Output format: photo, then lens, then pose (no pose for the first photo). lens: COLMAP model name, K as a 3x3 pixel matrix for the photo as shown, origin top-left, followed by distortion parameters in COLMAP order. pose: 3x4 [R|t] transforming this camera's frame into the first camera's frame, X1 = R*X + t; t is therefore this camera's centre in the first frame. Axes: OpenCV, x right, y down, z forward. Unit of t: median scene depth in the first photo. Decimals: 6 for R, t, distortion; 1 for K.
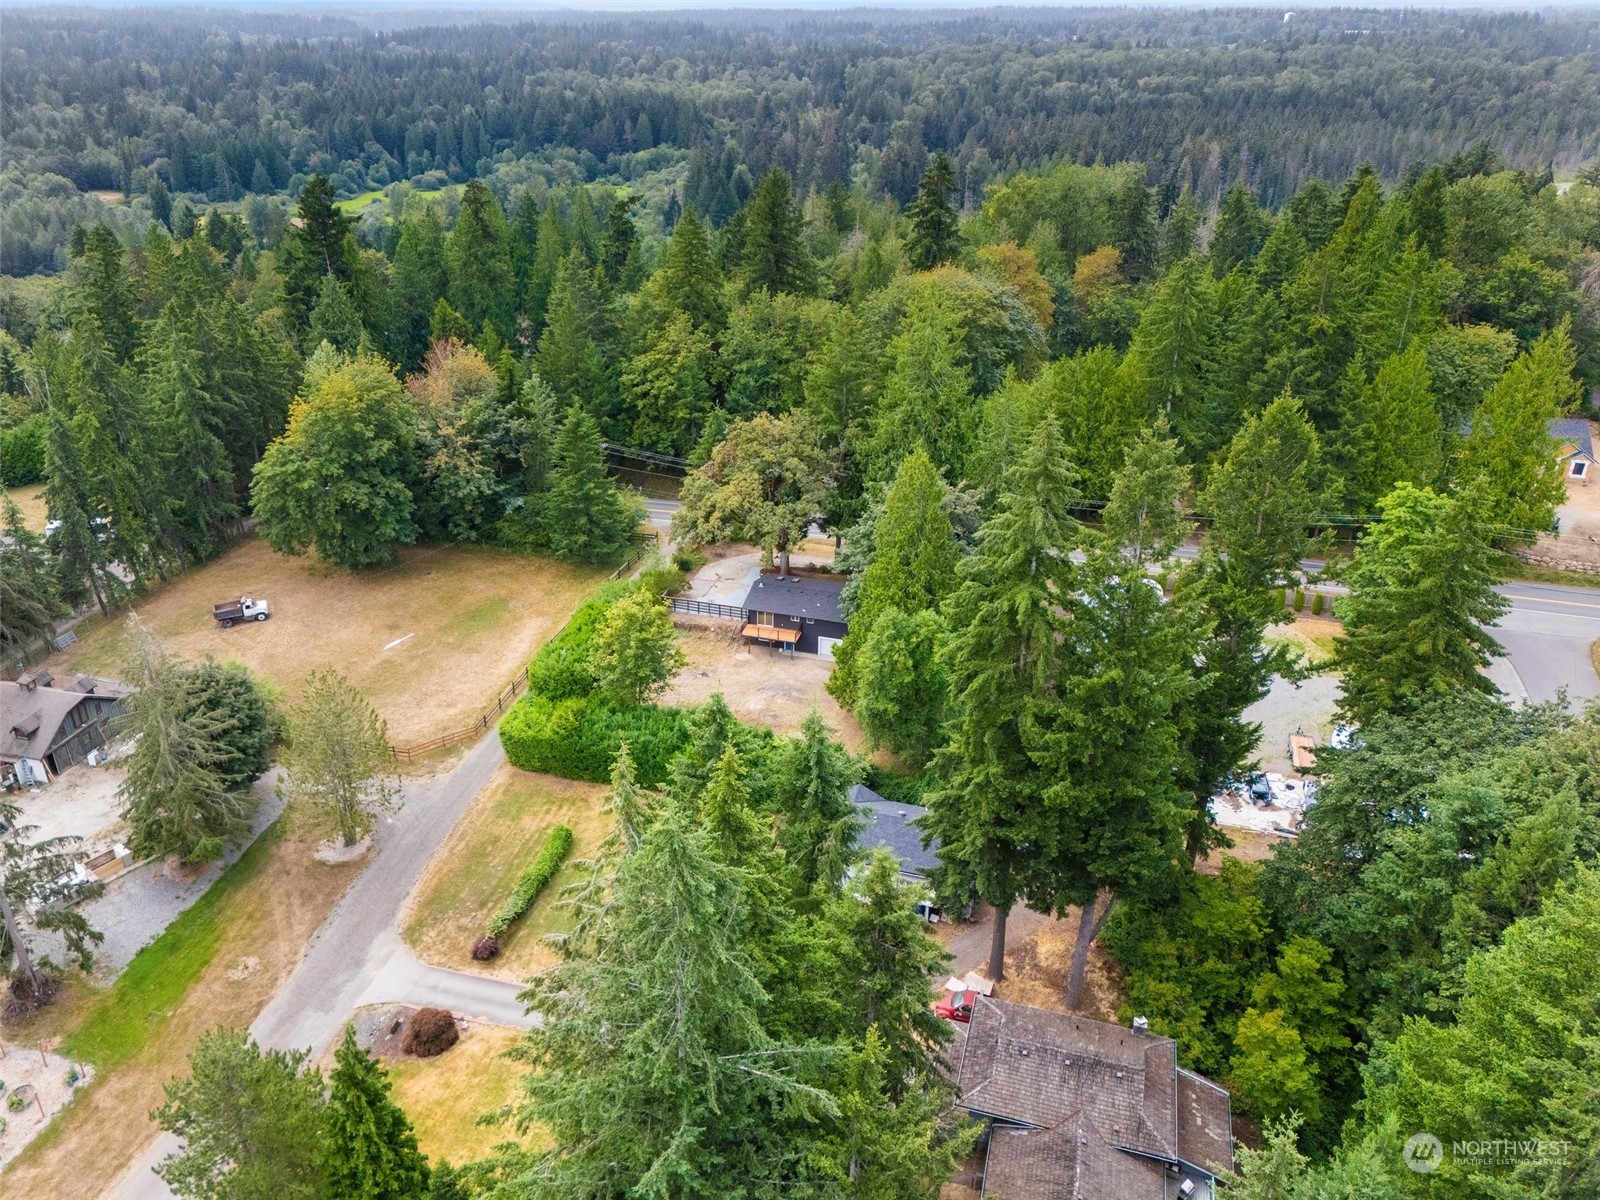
lens RADIAL K [[1214.5, 0, 800.0], [0, 1214.5, 600.0], [0, 0, 1]] dist [0.069674, -0.002324]
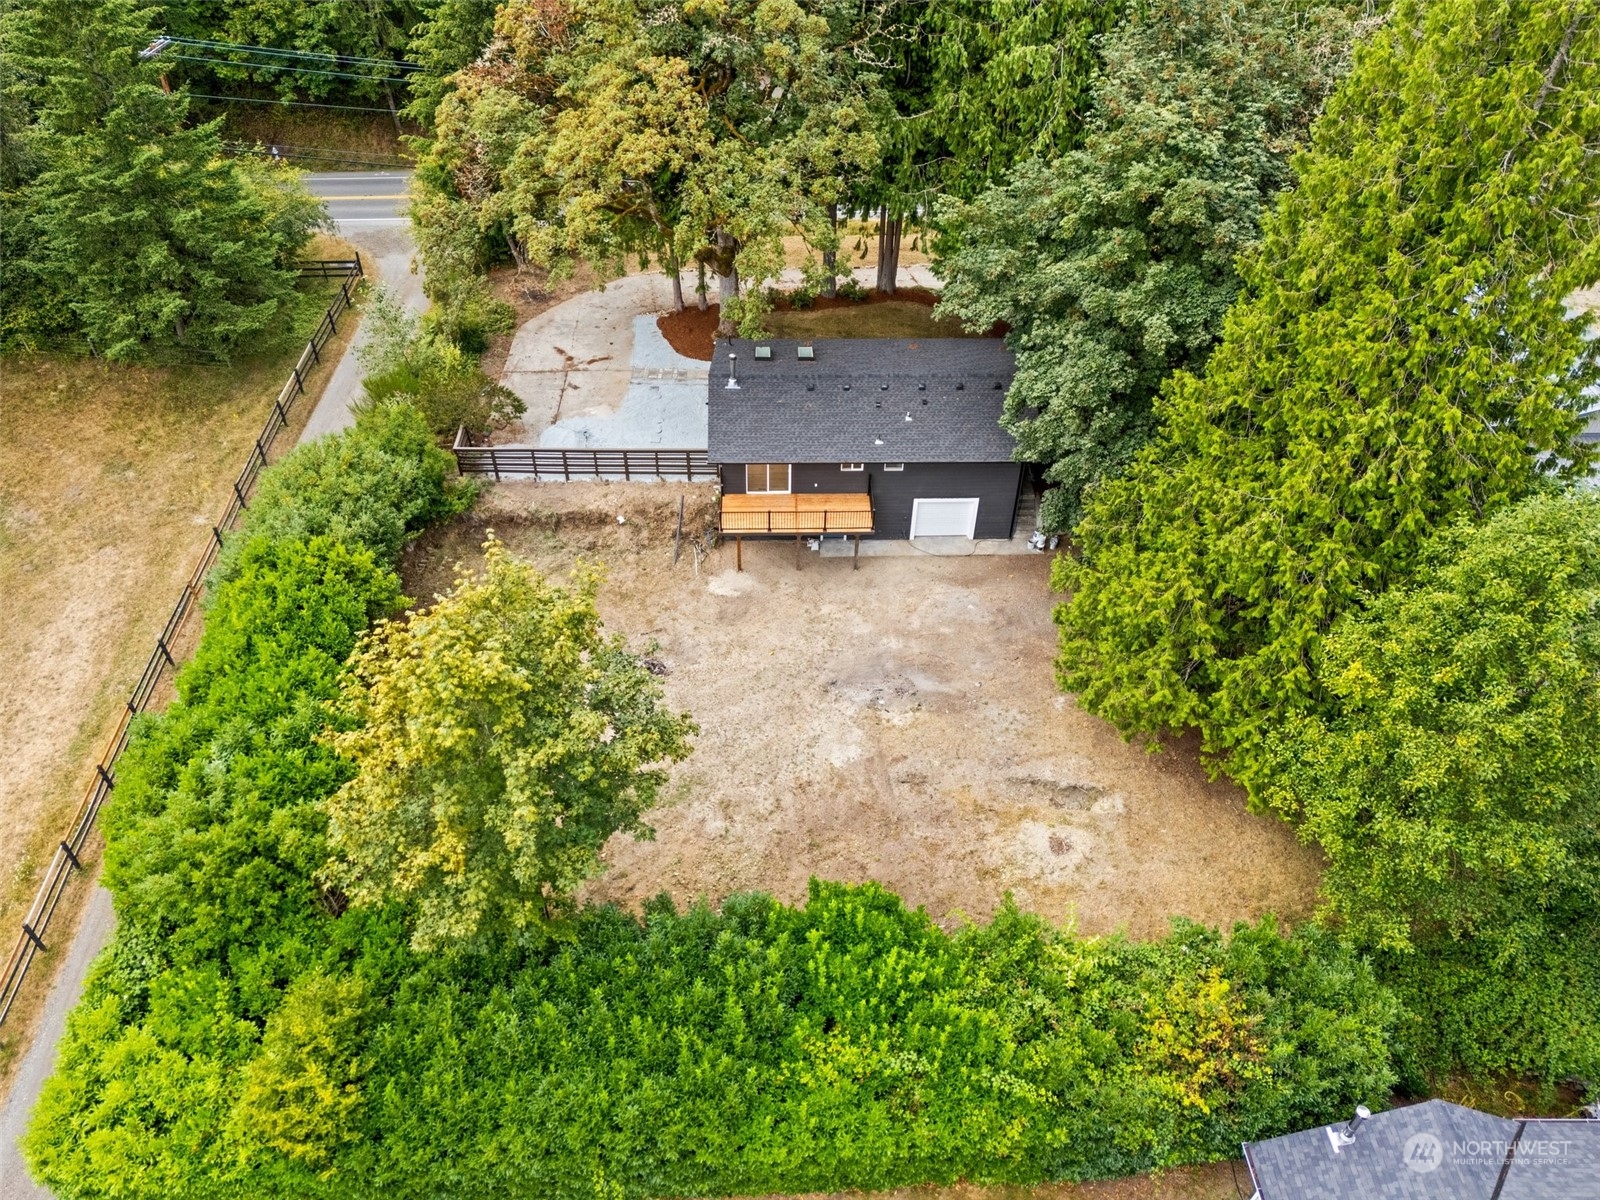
lens RADIAL K [[1101.4, 0, 803.1], [0, 1101.4, 570.0], [0, 0, 1]] dist [0.005647, -0.000269]
pose [[0.941885, -0.209593, 0.262533, -0.101009], [0.124941, 0.943995, 0.305391, -0.052489], [-0.311838, -0.254842, 0.915321, 0.604210]]
